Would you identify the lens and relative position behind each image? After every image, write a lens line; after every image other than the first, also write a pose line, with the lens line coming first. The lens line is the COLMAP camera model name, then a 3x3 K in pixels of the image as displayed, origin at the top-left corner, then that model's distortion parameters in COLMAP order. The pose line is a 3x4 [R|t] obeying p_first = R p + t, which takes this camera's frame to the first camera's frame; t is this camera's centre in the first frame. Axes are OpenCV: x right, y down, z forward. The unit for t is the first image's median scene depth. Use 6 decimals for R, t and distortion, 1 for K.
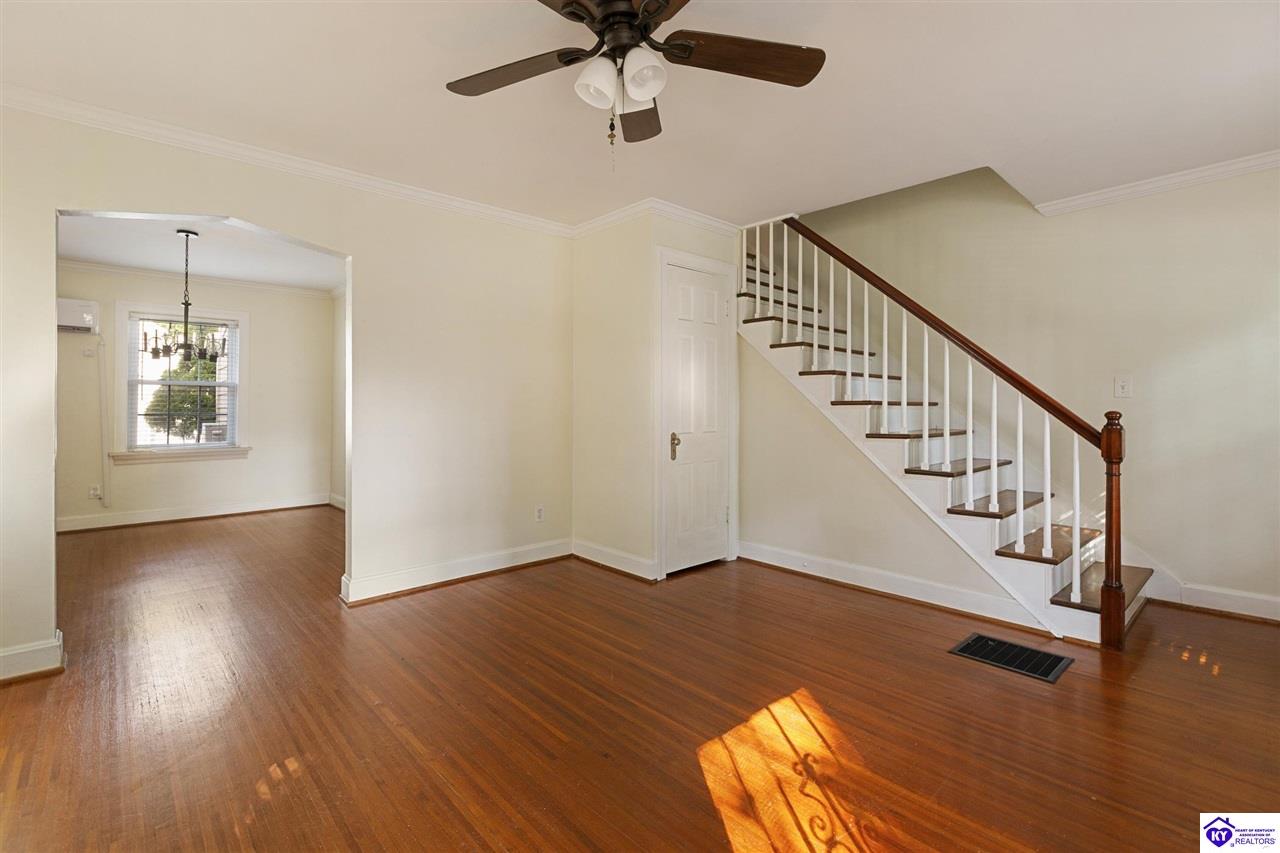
lens RADIAL K [[587.0, 0, 635.1], [0, 587.0, 420.2], [0, 0, 1]] dist [0.009928, -0.000691]
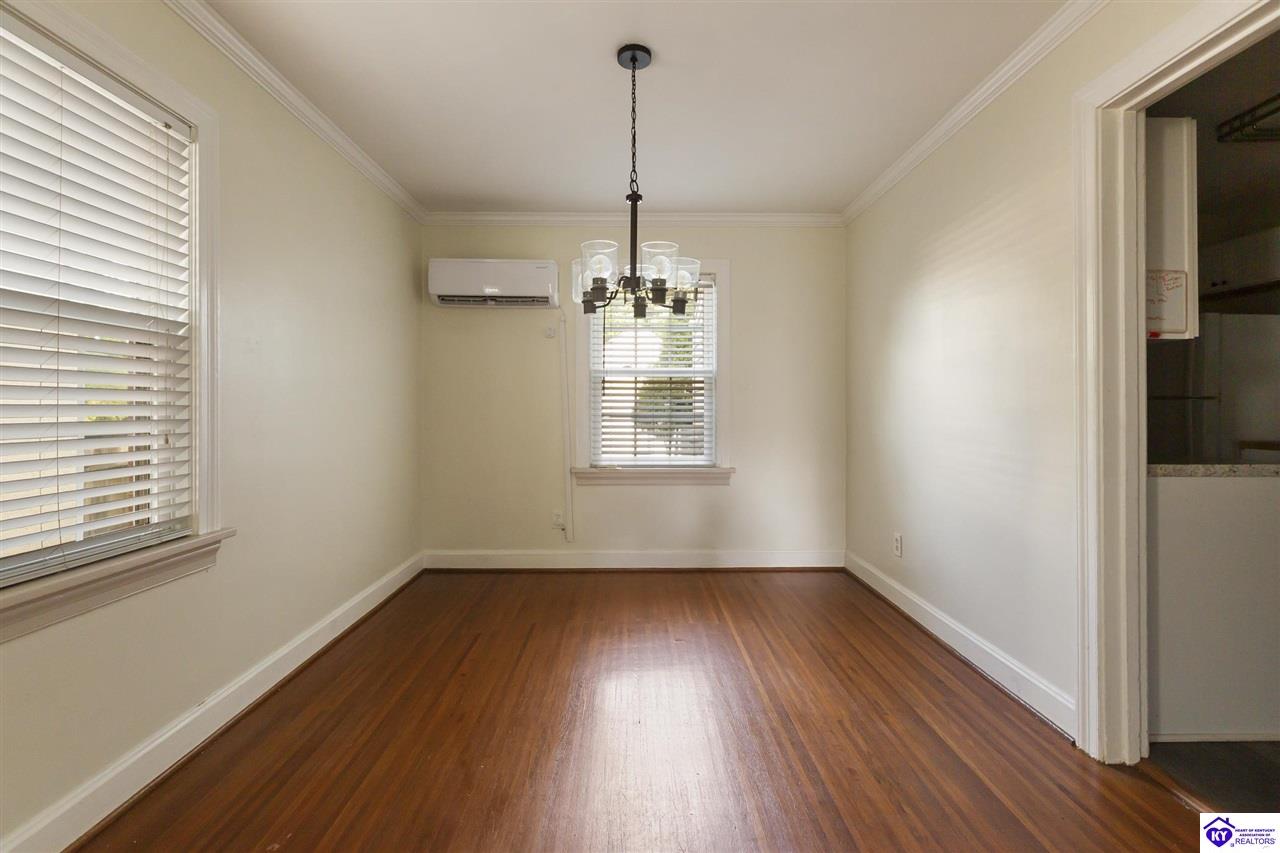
lens RADIAL K [[587.0, 0, 637.9], [0, 587.0, 422.6], [0, 0, 1]] dist [0.009928, -0.000691]
pose [[0.749445, 0.002592, -0.662062, -0.344021], [-0.003970, 0.999992, -0.000579, -0.002216], [0.662055, 0.003063, 0.749449, 0.508966]]
